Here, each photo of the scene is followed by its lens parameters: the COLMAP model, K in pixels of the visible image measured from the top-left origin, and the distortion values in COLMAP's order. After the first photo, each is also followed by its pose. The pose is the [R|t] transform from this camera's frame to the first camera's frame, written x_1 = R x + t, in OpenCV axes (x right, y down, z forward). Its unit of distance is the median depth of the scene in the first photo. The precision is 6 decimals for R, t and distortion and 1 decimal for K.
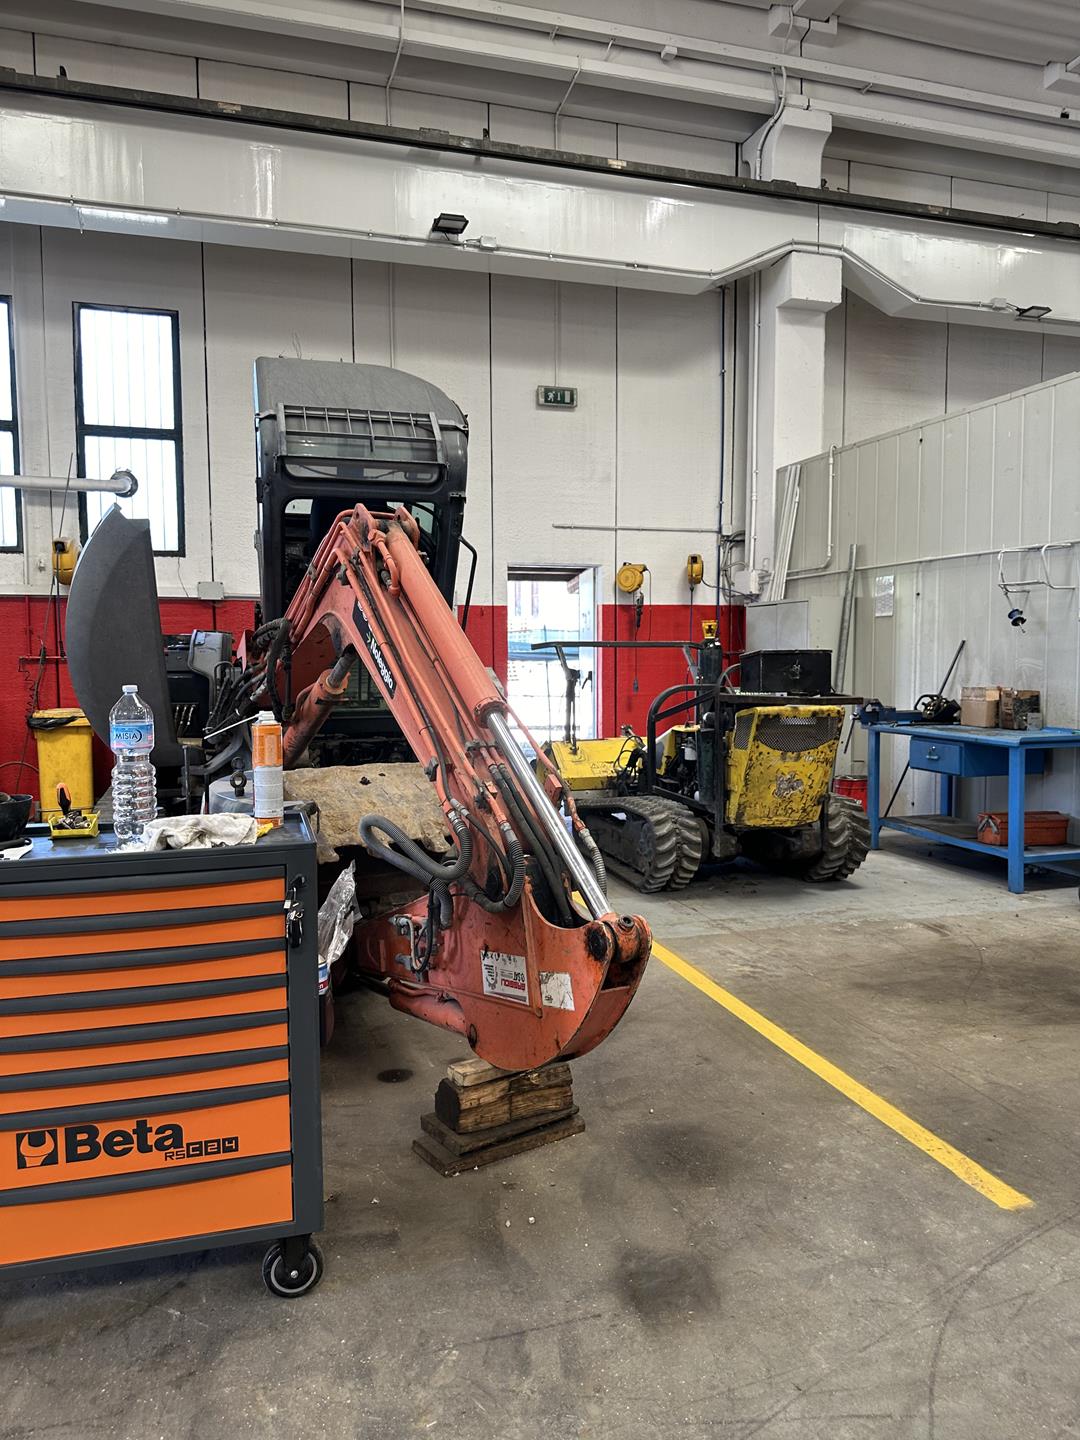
lens RADIAL K [[1024.4, 0, 550.4], [0, 1024.4, 716.8], [0, 0, 1]] dist [0.047426, -0.064803]
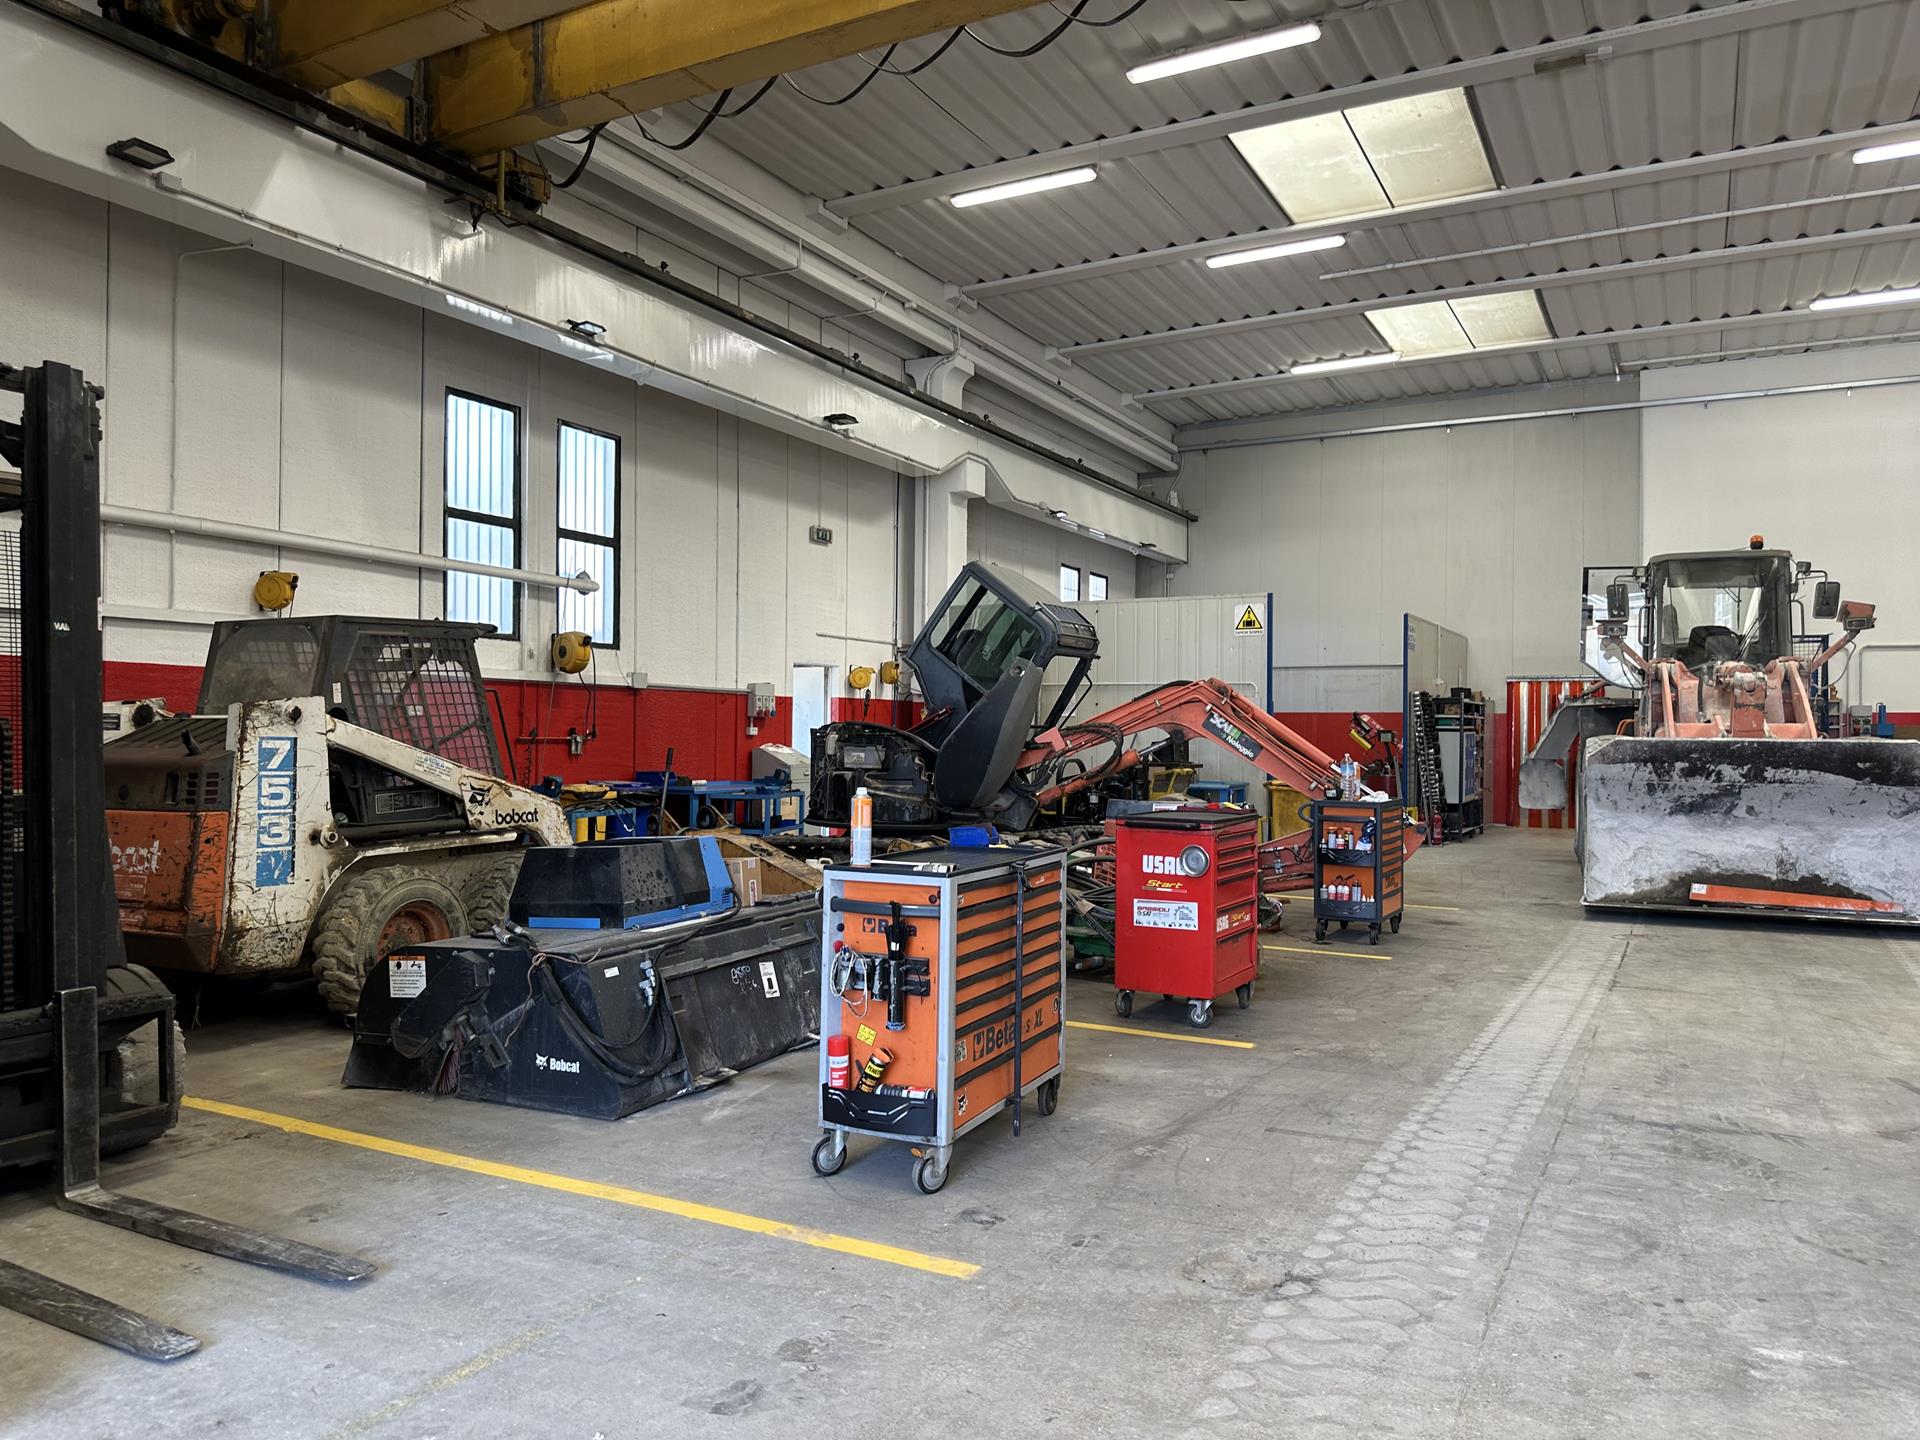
lens RADIAL K [[1365.9, 0, 972.0], [0, 1365.9, 736.5], [0, 0, 1]] dist [0.047426, -0.064803]
pose [[0.700555, 0.009386, 0.713537, -1.094521], [0.029045, 0.998710, -0.041653, 0.012910], [-0.713007, 0.049905, 0.699378, -0.305638]]
